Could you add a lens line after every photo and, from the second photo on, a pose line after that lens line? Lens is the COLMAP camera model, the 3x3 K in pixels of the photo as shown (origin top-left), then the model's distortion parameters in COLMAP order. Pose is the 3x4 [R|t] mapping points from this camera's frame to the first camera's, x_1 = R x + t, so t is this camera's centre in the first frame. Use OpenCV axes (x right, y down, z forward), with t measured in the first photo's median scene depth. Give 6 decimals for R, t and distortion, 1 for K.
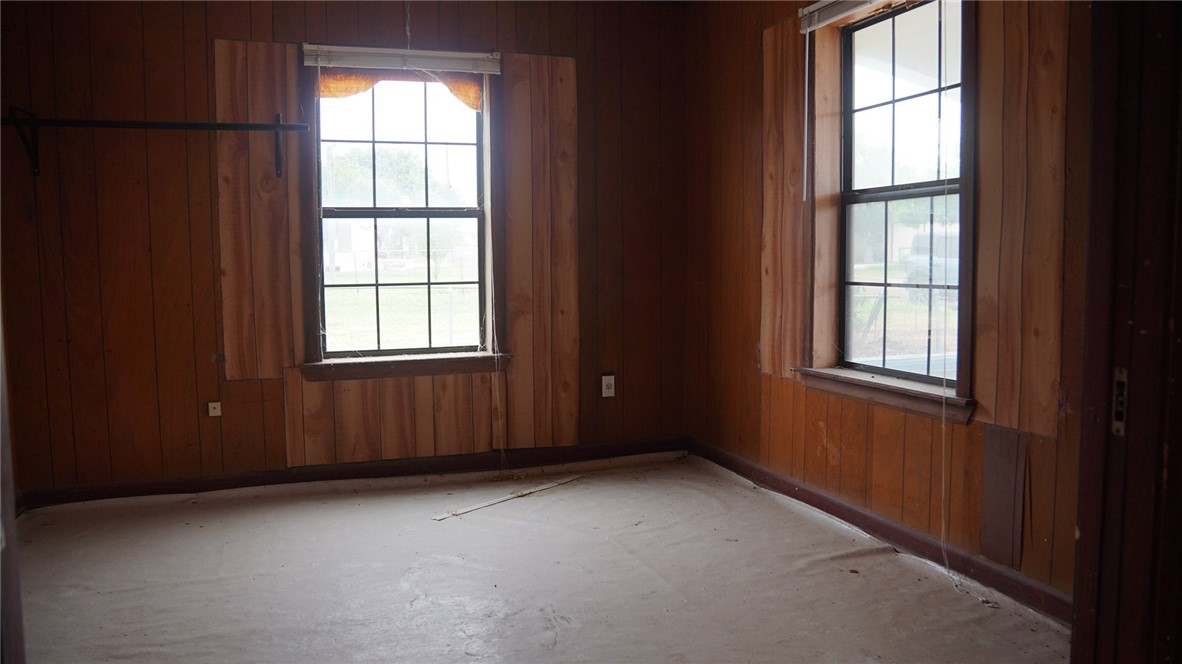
lens RADIAL K [[887.3, 0, 591.0], [0, 887.3, 332.0], [0, 0, 1]] dist [-0.144760, 0.115358]
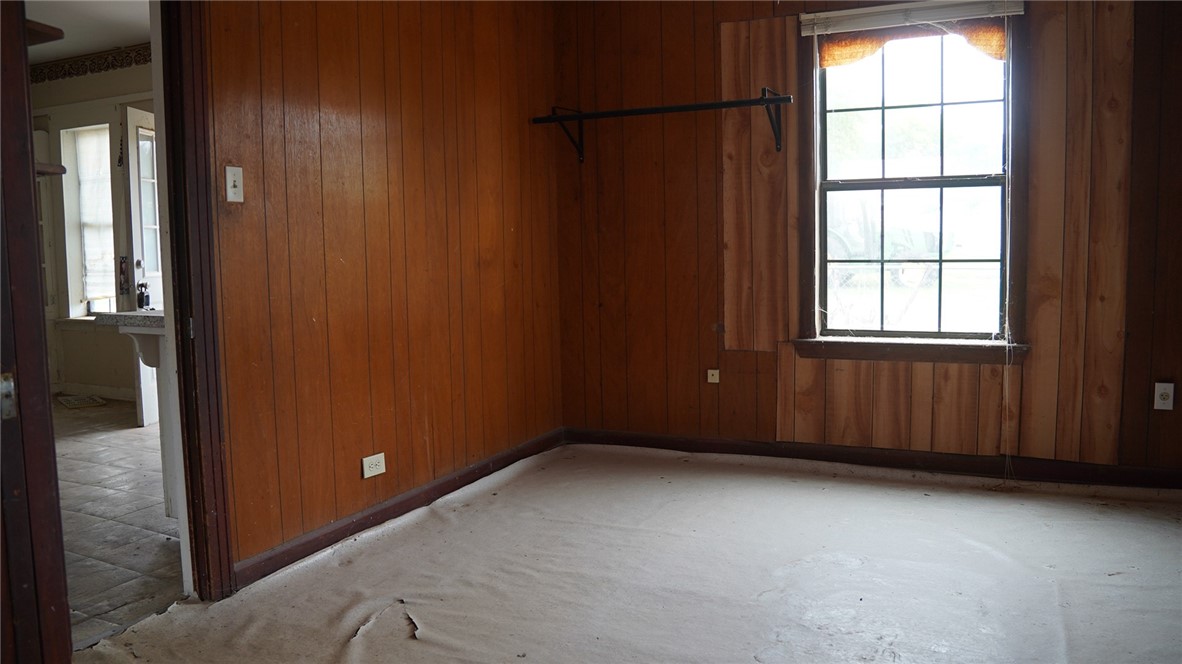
lens RADIAL K [[887.3, 0, 591.0], [0, 887.3, 332.0], [0, 0, 1]] dist [-0.144760, 0.115358]
pose [[0.706830, 0.063574, -0.704520, 0.206228], [-0.049039, 0.997961, 0.040853, -0.001068], [0.705681, 0.005672, 0.708507, 0.128530]]
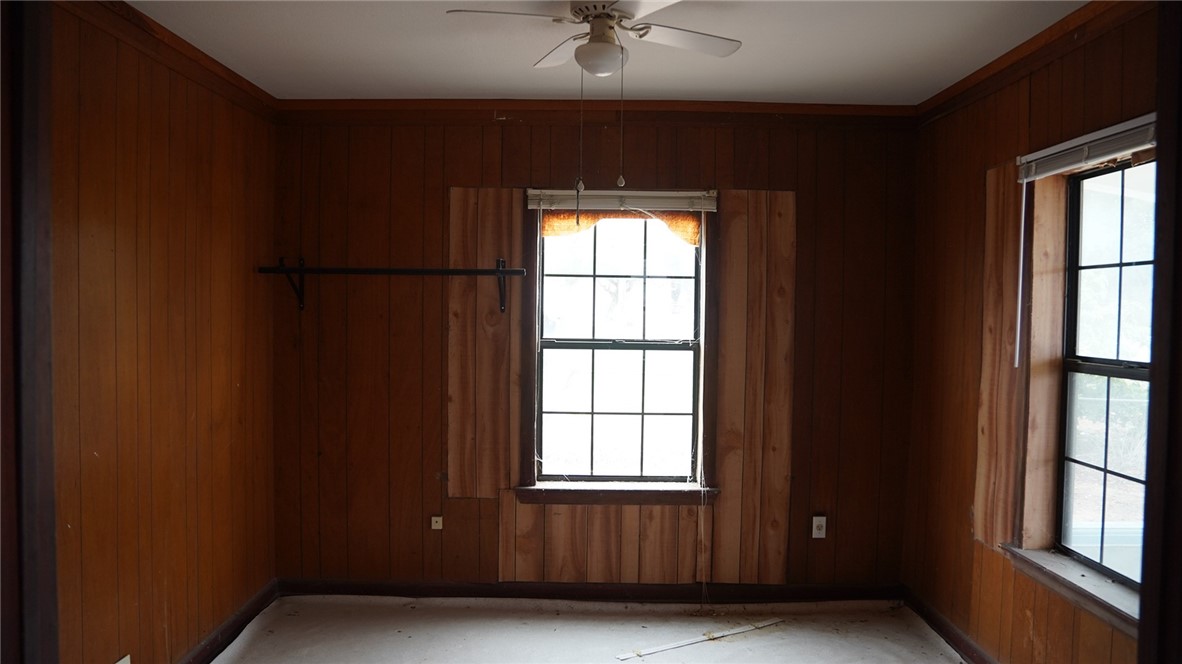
lens RADIAL K [[887.3, 0, 591.0], [0, 887.3, 332.0], [0, 0, 1]] dist [-0.144760, 0.115358]
pose [[0.943681, 0.031212, -0.329380, 0.101953], [-0.050281, 0.997506, -0.049532, -0.101773], [0.327013, 0.063304, 0.942897, 0.004696]]
